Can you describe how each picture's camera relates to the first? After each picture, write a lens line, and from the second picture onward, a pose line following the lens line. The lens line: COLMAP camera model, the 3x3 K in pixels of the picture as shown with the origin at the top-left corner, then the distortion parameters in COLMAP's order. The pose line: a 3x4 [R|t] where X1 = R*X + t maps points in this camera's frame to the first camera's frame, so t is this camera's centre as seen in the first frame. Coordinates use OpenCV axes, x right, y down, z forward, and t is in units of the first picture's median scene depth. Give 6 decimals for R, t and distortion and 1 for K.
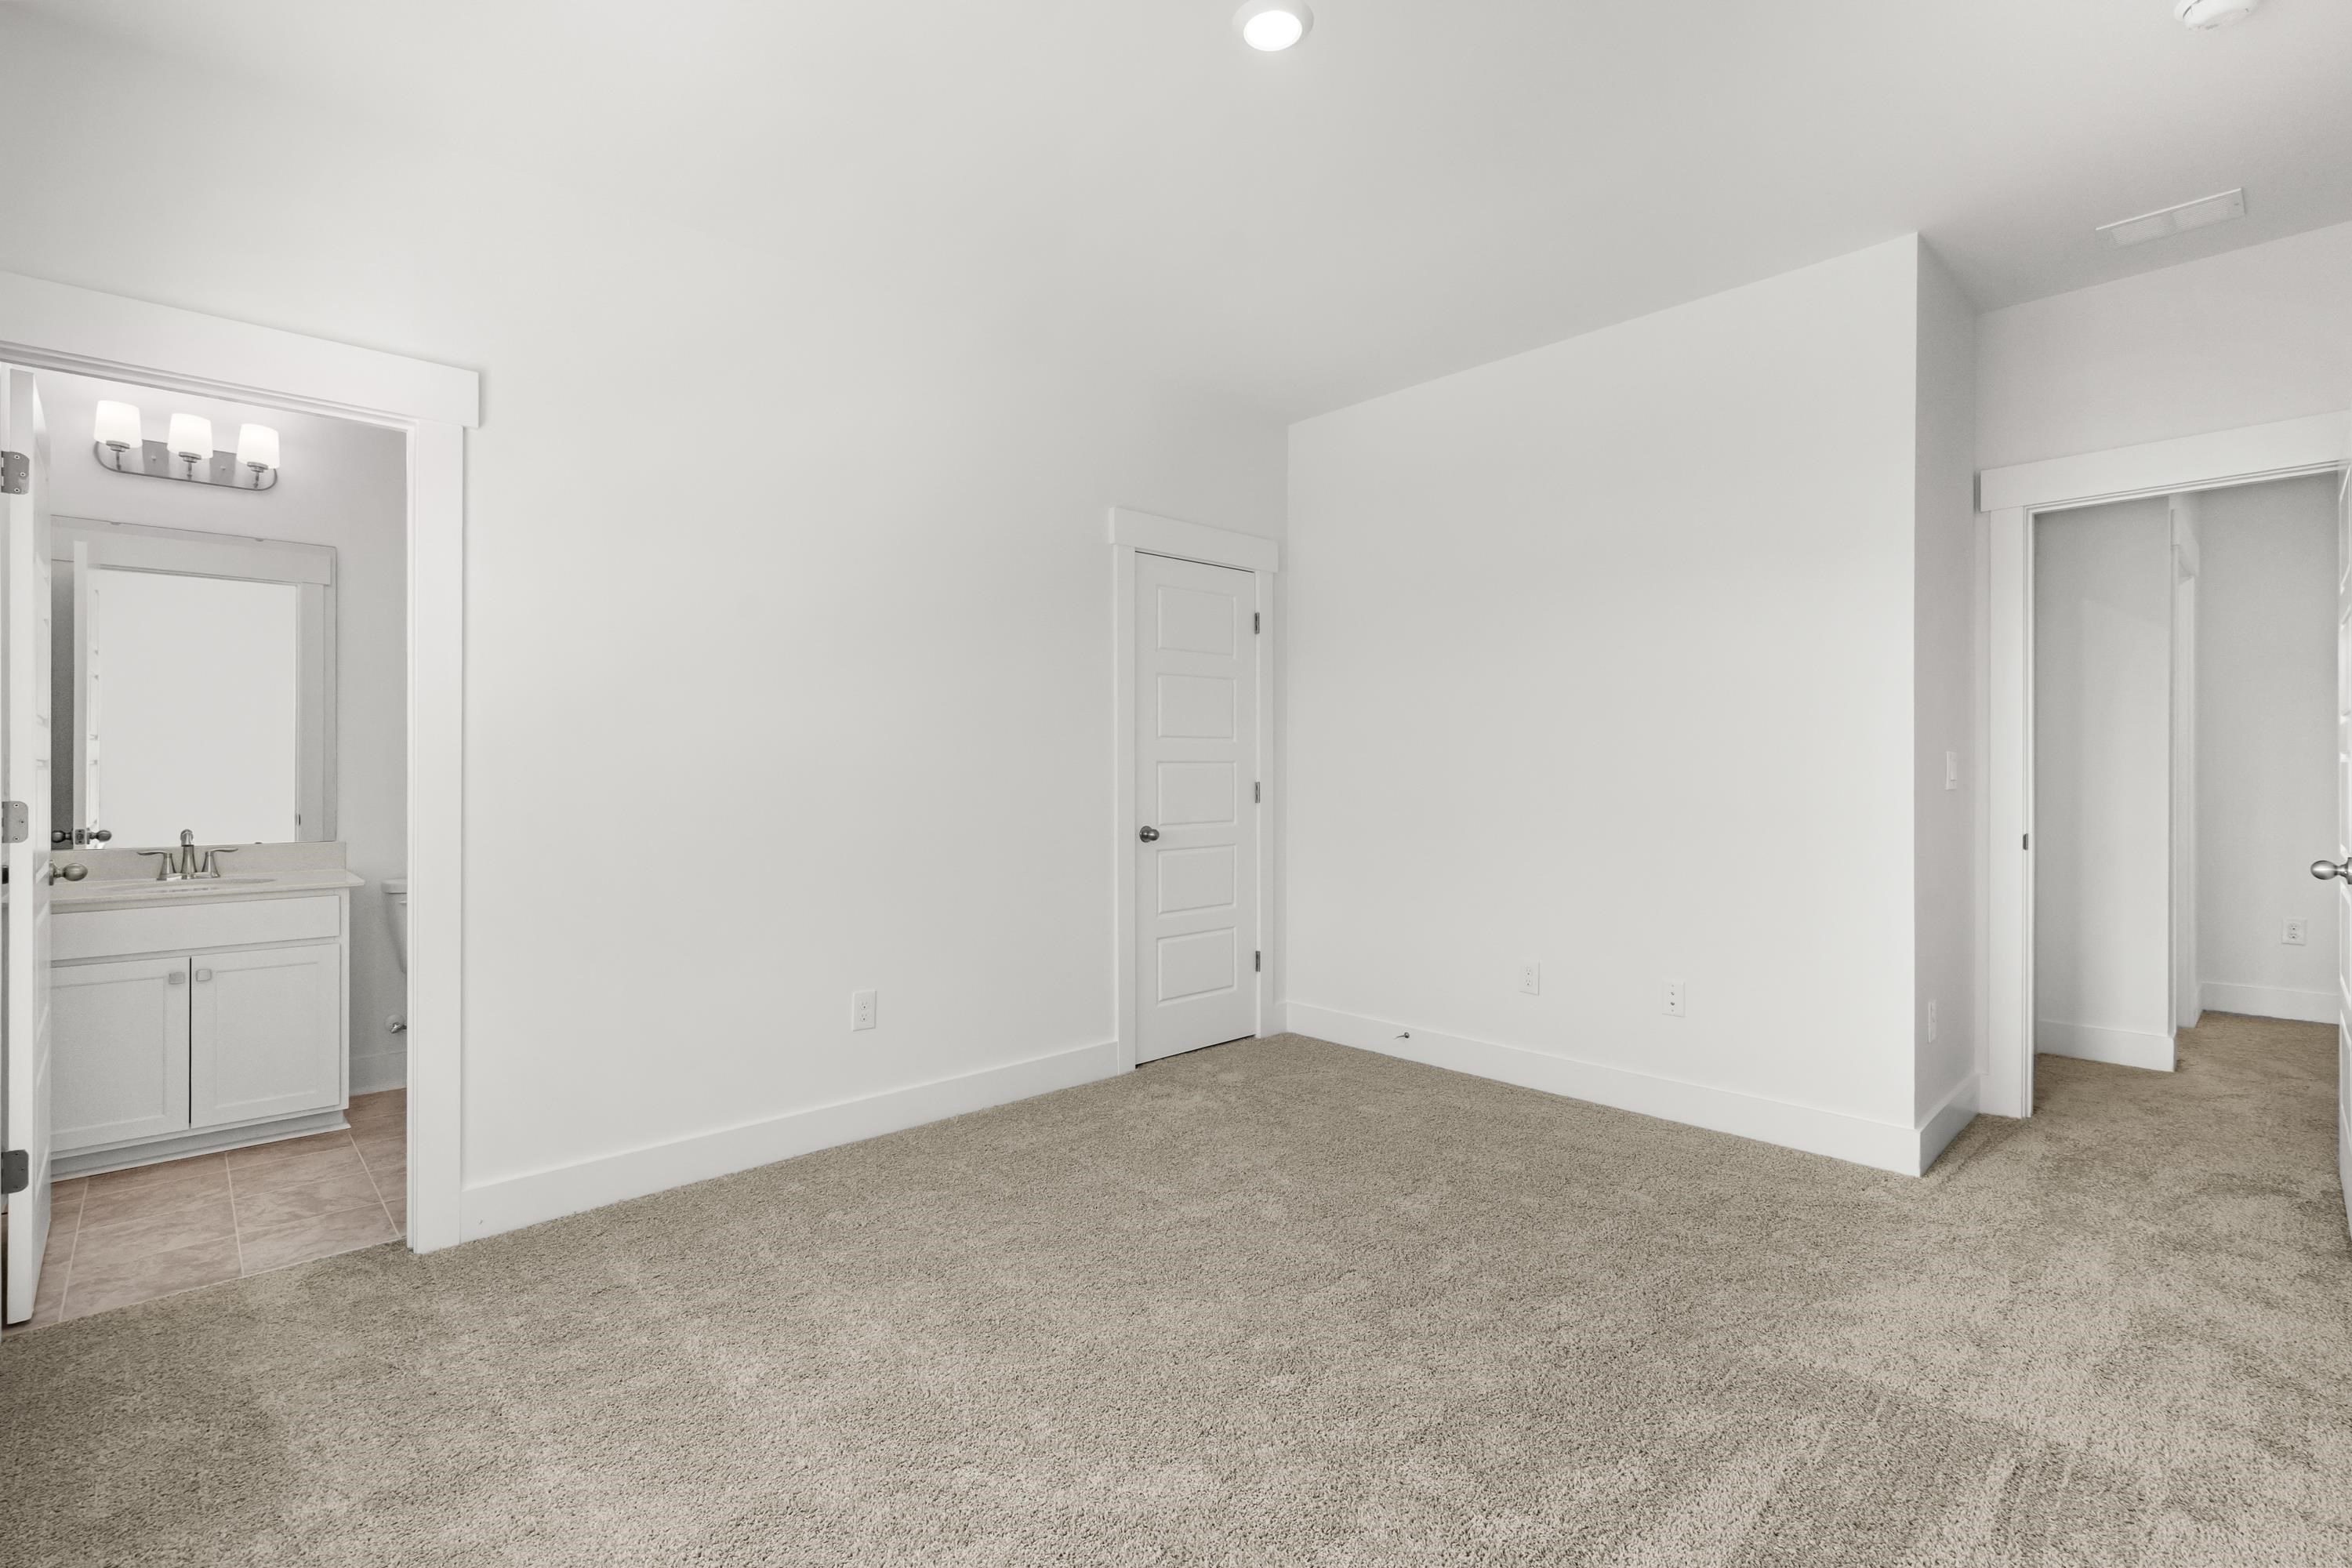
lens RADIAL K [[1081.0, 0, 1195.4], [0, 1081.0, 773.2], [0, 0, 1]] dist [-0.006082, 0.000353]
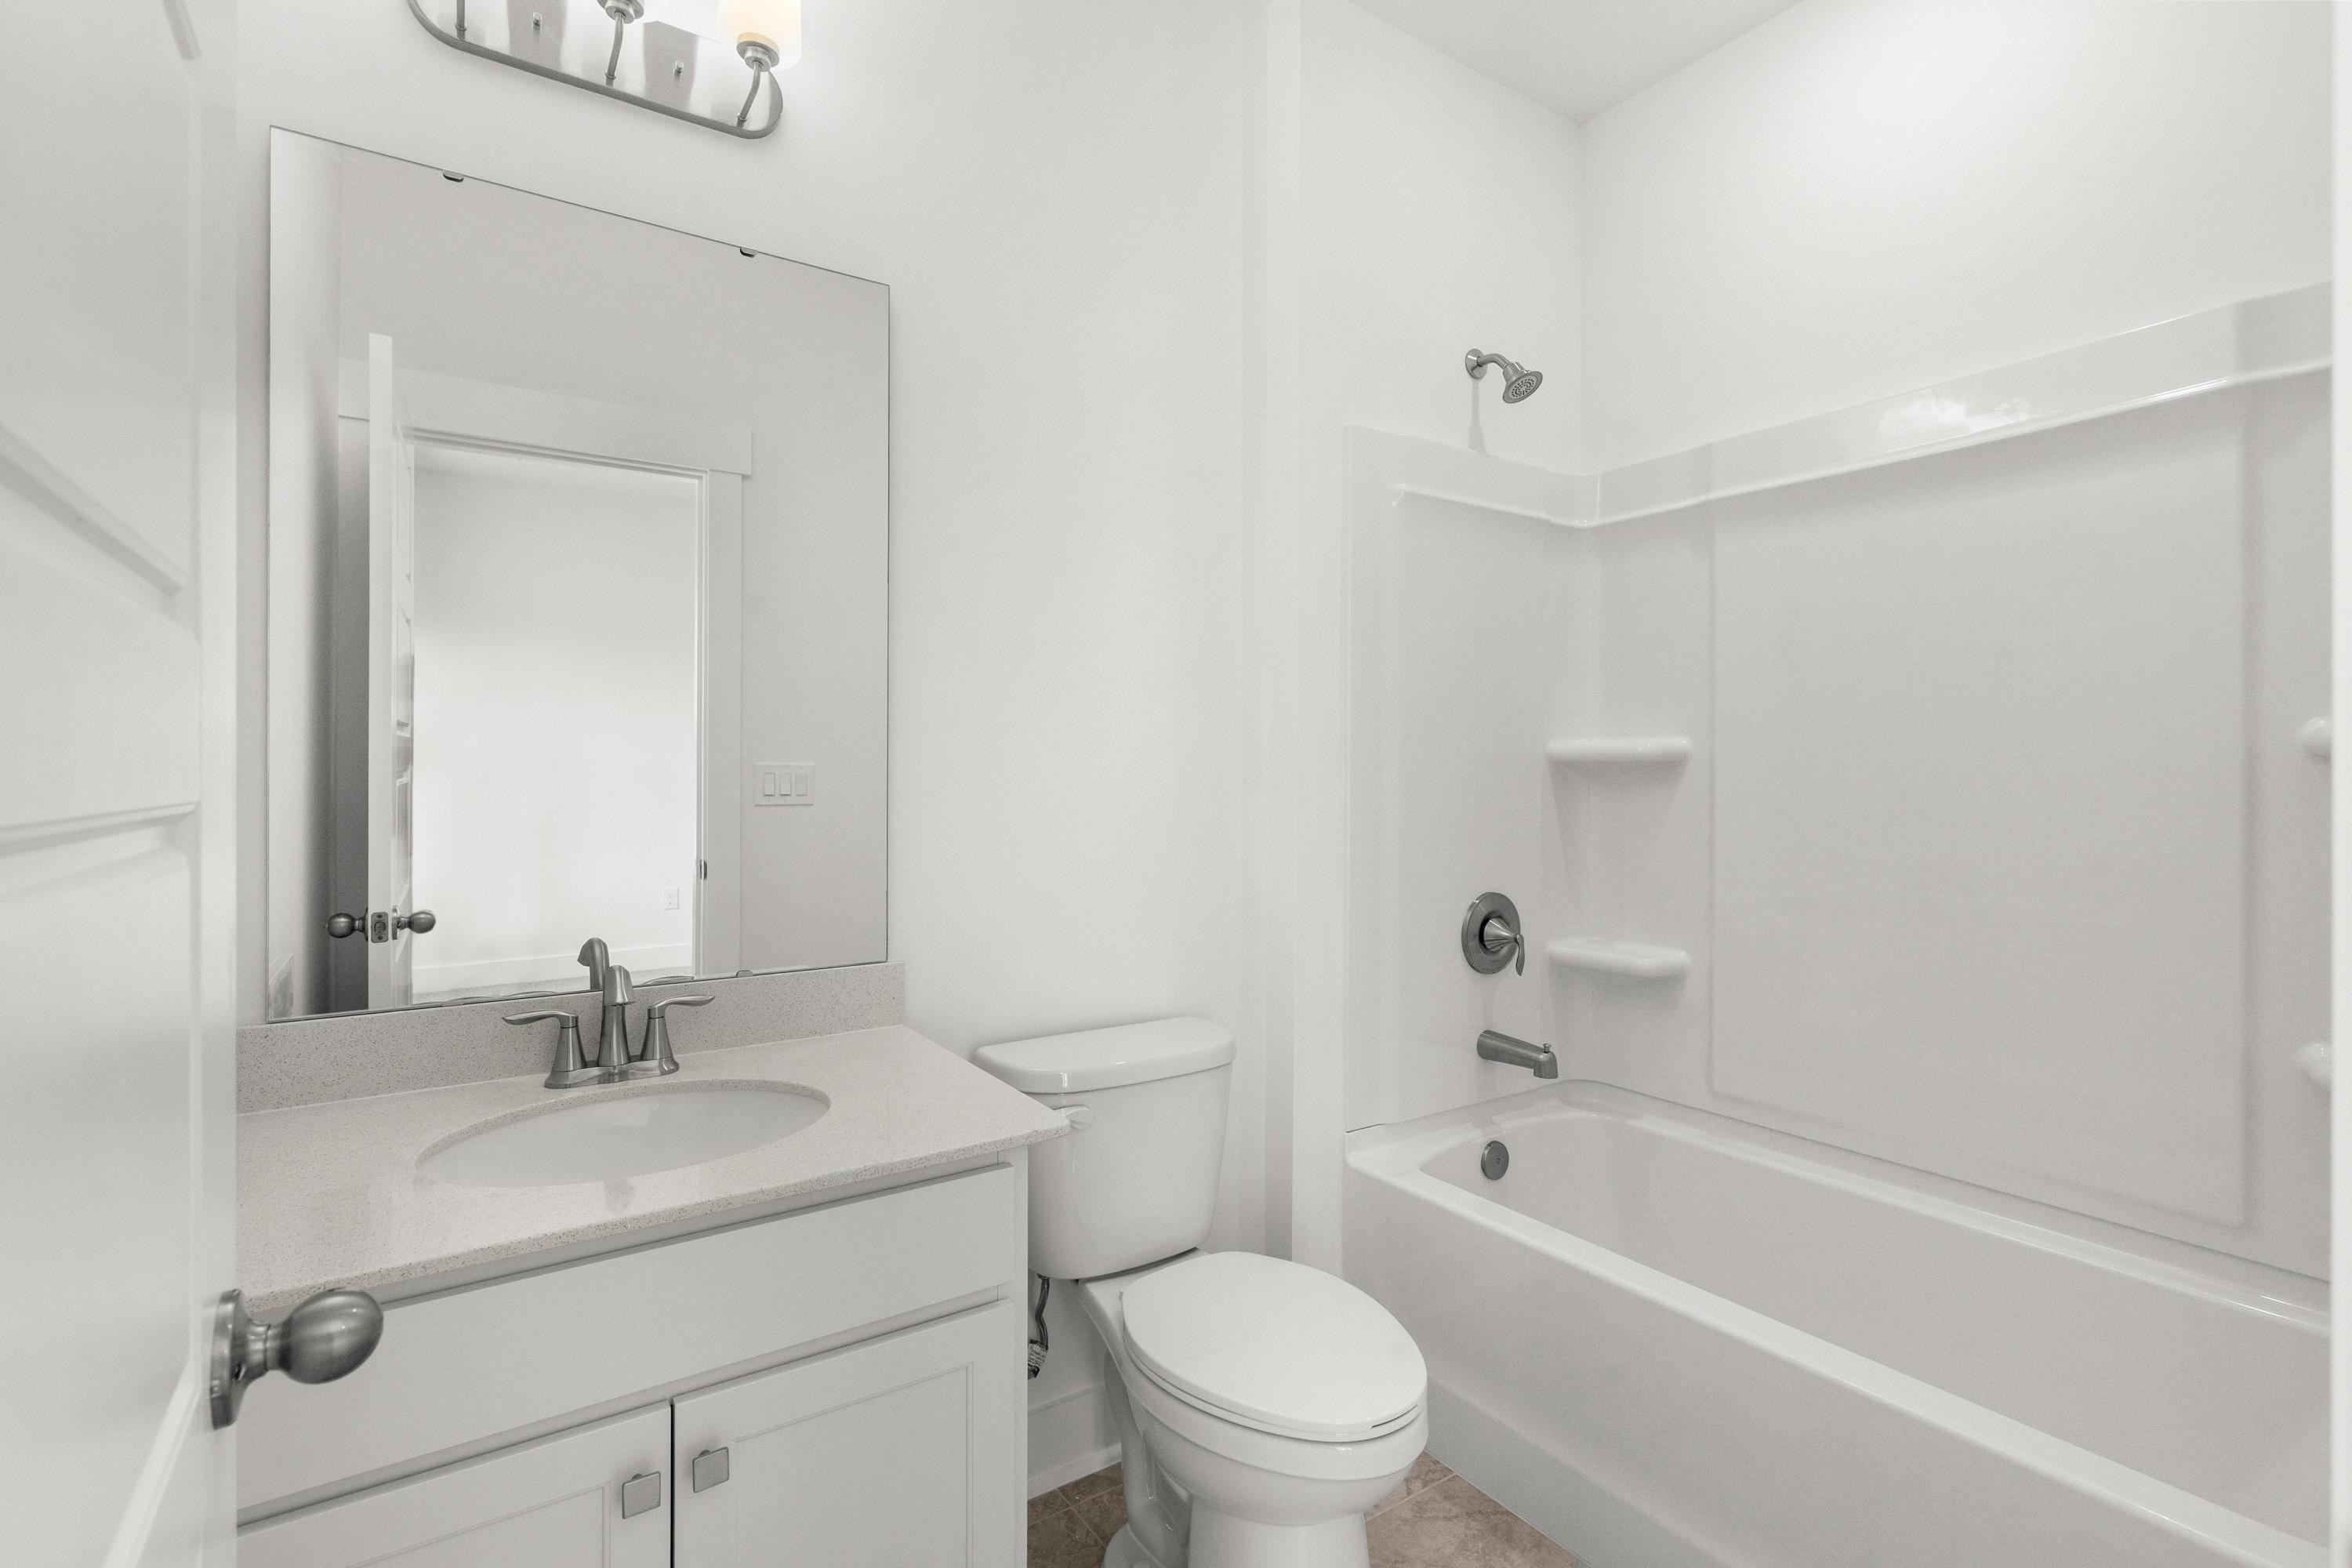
lens RADIAL K [[1081.0, 0, 1175.6], [0, 1081.0, 764.8], [0, 0, 1]] dist [-0.006082, 0.000353]
pose [[0.984691, -0.004542, -0.174249, -0.665189], [0.003319, 0.999968, -0.007307, -0.012990], [0.174277, 0.006617, 0.984674, 0.647722]]
